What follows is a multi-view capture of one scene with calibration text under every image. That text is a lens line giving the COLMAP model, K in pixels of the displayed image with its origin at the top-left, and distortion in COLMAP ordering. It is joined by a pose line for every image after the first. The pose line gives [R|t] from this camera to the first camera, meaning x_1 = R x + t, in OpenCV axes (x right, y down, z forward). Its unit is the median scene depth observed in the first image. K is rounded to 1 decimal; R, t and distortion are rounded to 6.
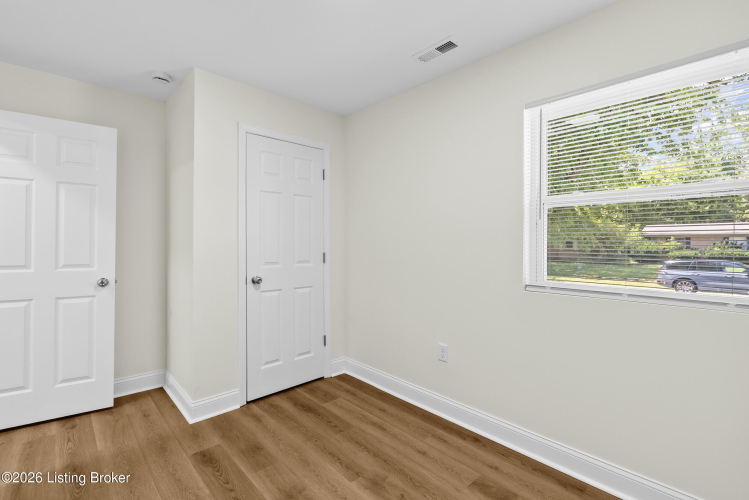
lens RADIAL K [[345.1, 0, 378.1], [0, 345.1, 244.4], [0, 0, 1]] dist [-0.011047, 0.004856]
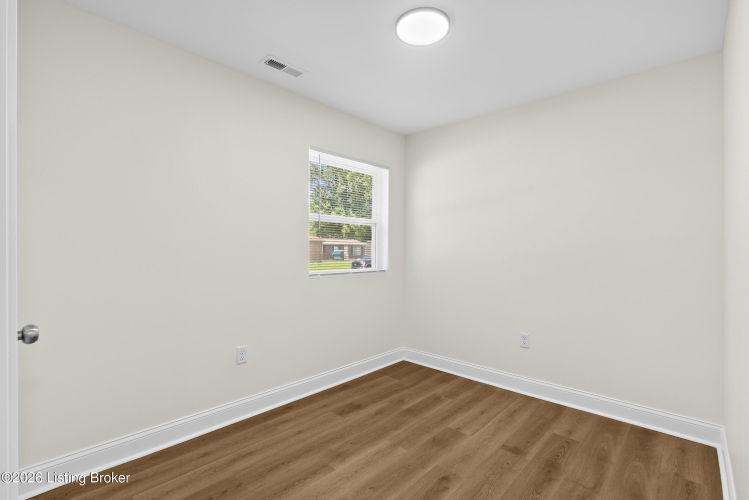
lens RADIAL K [[345.1, 0, 377.9], [0, 345.1, 253.8], [0, 0, 1]] dist [-0.011047, 0.004856]
pose [[-0.082338, -0.010187, 0.996552, -0.987735], [-0.005388, 0.999938, 0.009776, 0.016842], [-0.996590, -0.004564, -0.082388, 0.836761]]
